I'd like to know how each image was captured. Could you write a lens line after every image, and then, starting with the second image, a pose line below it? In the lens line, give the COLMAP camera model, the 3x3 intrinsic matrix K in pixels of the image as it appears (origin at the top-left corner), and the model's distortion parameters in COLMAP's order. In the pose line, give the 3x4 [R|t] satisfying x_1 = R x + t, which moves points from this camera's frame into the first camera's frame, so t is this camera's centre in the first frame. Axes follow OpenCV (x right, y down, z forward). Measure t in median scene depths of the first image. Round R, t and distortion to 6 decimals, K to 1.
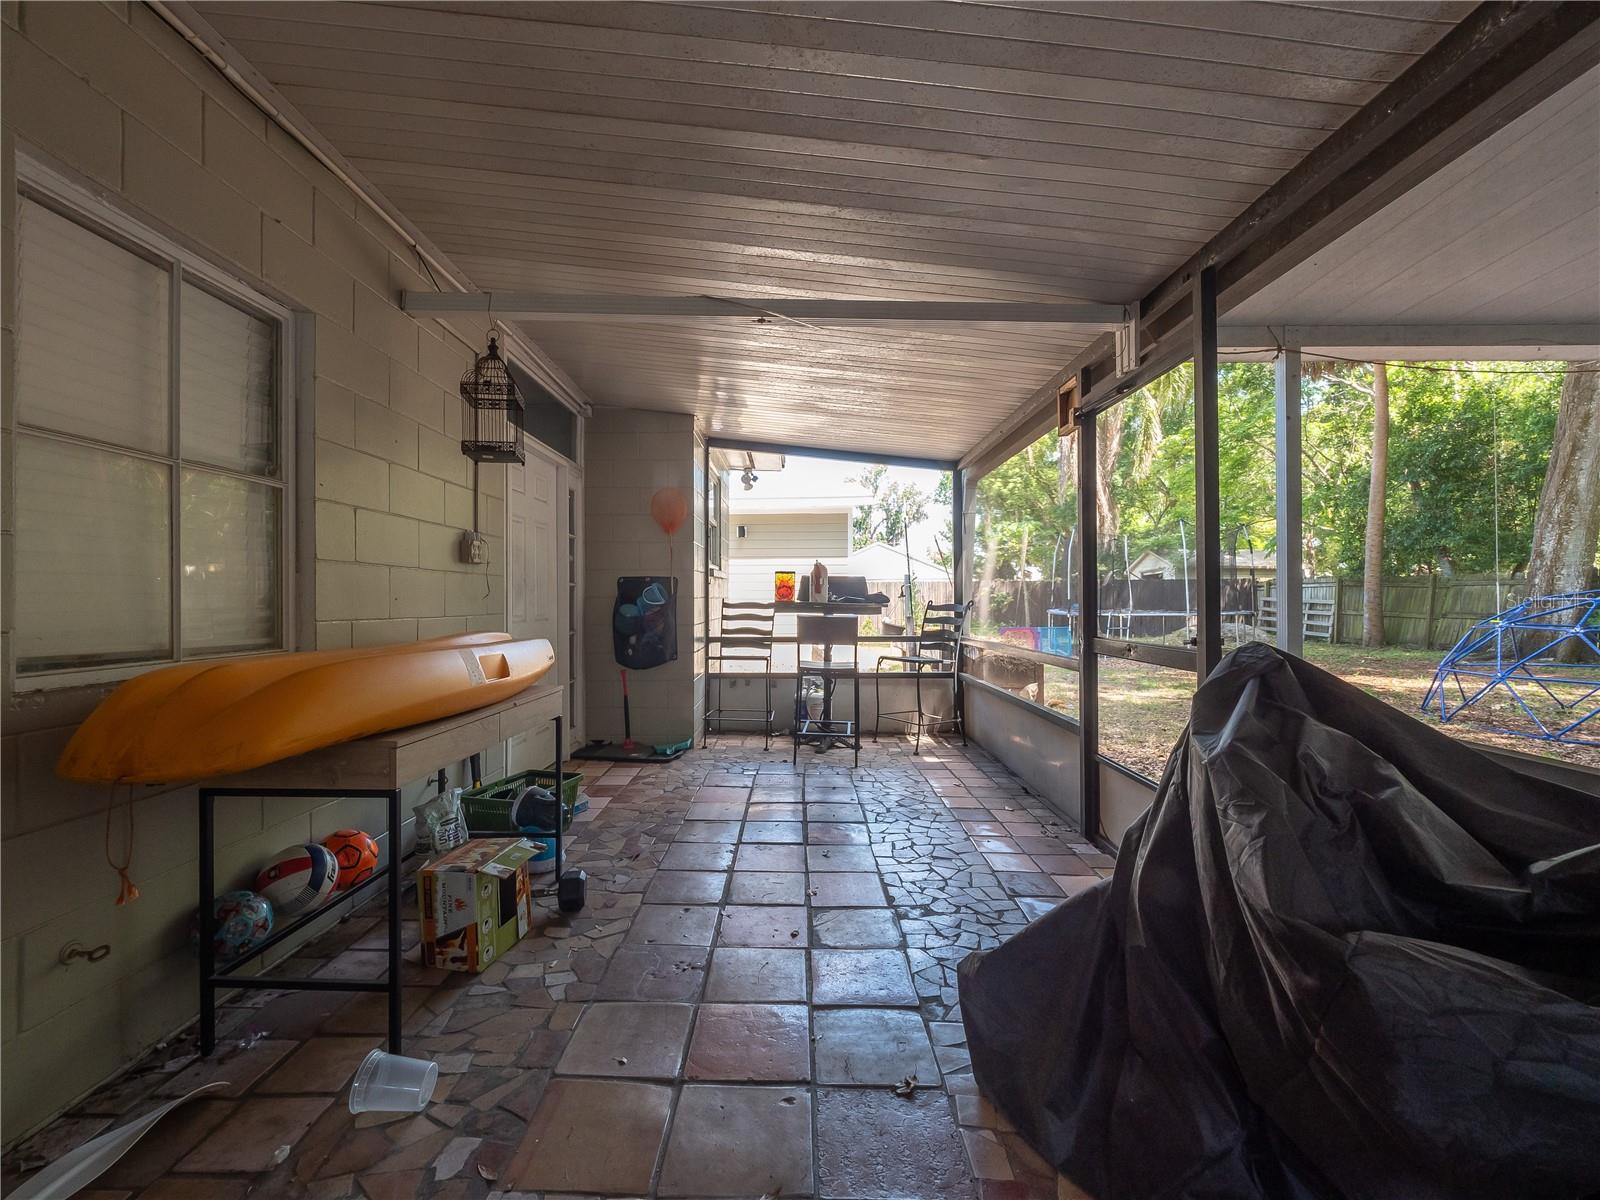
lens RADIAL K [[683.2, 0, 794.1], [0, 683.2, 599.0], [0, 0, 1]] dist [0.002494, 0.000133]
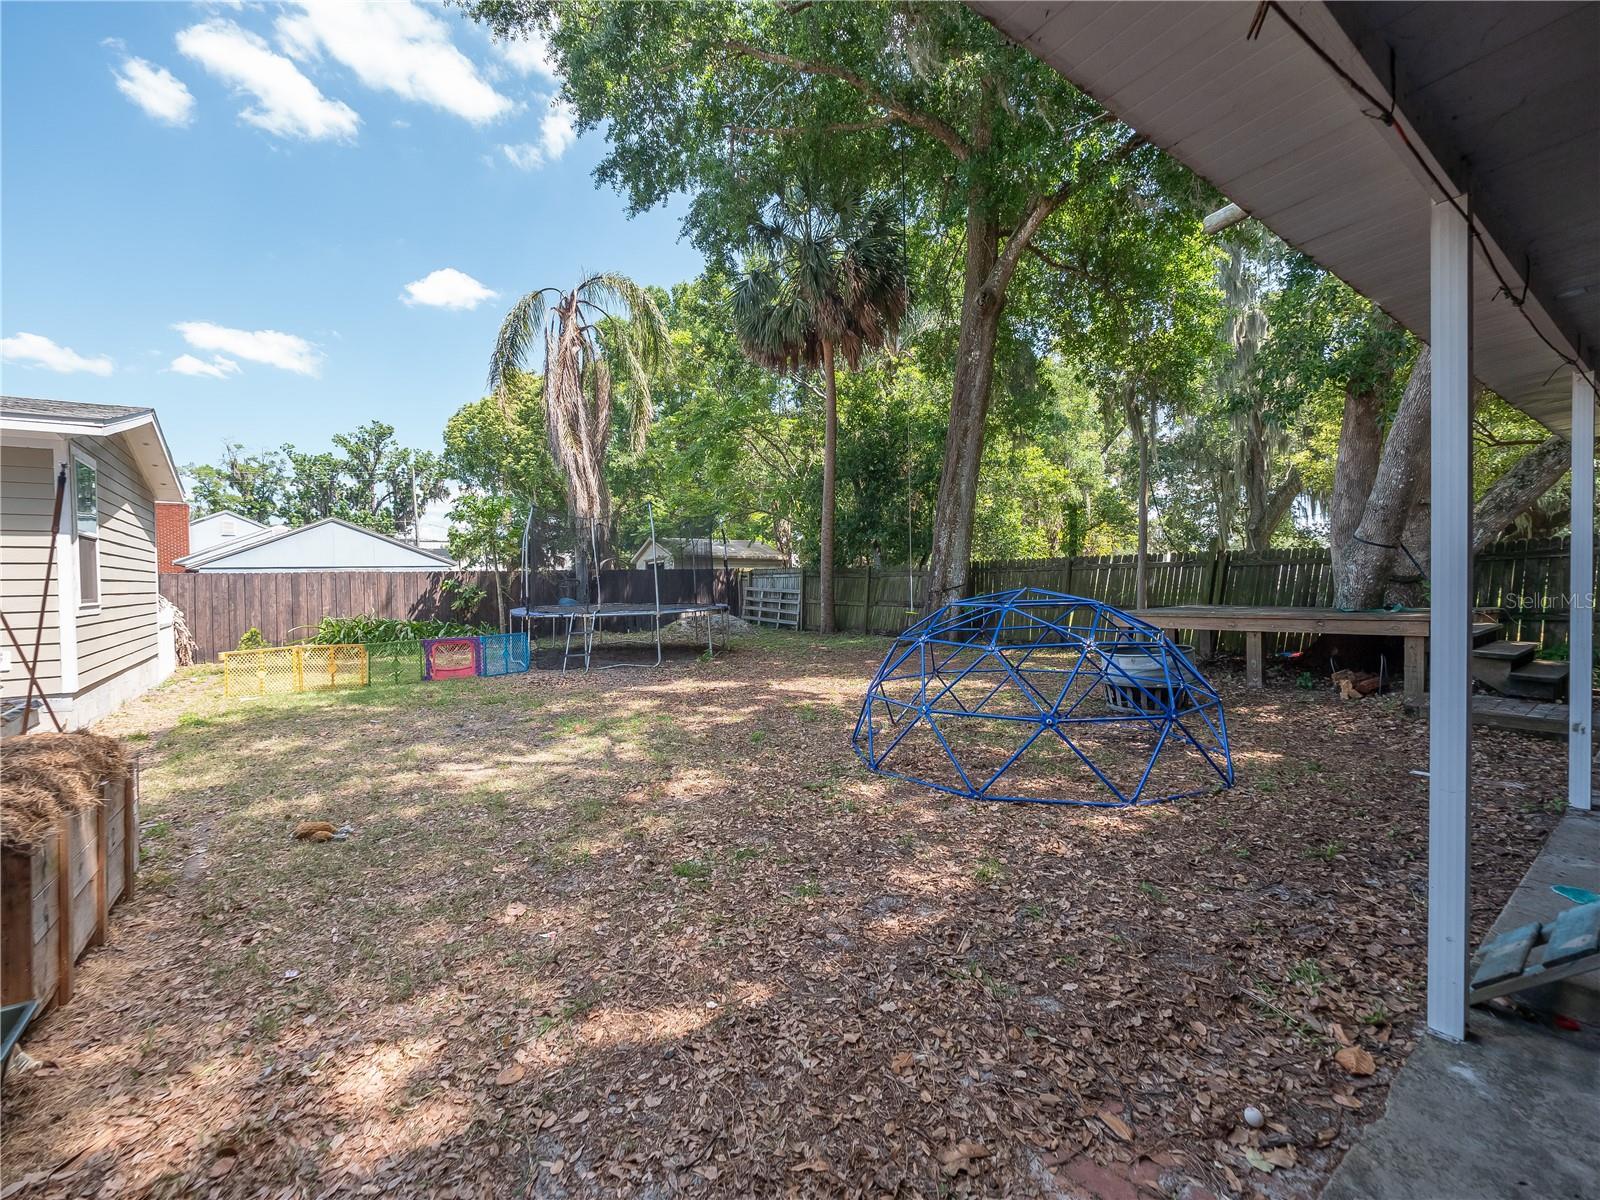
lens RADIAL K [[683.2, 0, 805.3], [0, 683.2, 600.6], [0, 0, 1]] dist [0.002494, 0.000133]
pose [[0.793197, -0.021616, 0.608581, 0.154995], [0.008380, 0.999663, 0.024584, -0.007313], [-0.608907, -0.014400, 0.793111, 0.161692]]
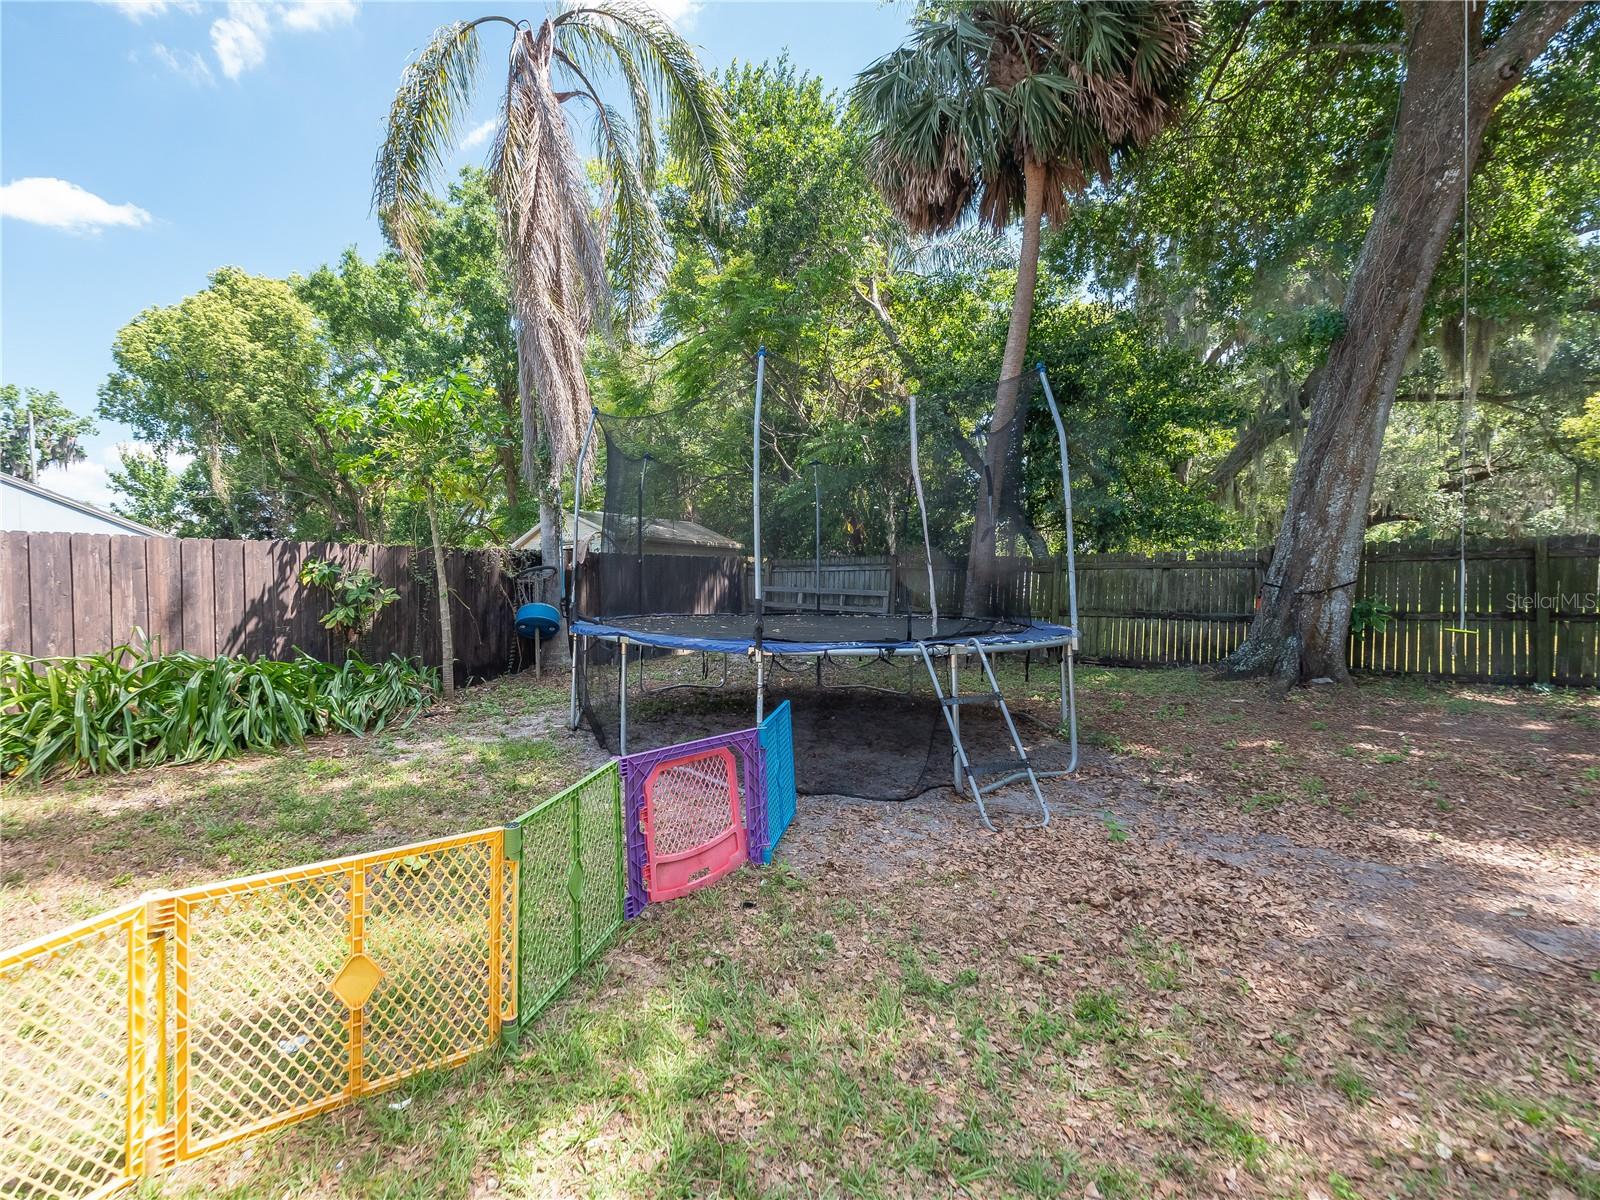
lens RADIAL K [[766.5, 0, 790.2], [0, 766.5, 593.2], [0, 0, 1]] dist [-0.008765, -0.000501]
pose [[0.591321, -0.008030, 0.806396, 0.137982], [0.003024, 0.999965, 0.007740, -0.001594], [-0.806430, -0.002138, 0.591325, 0.625131]]
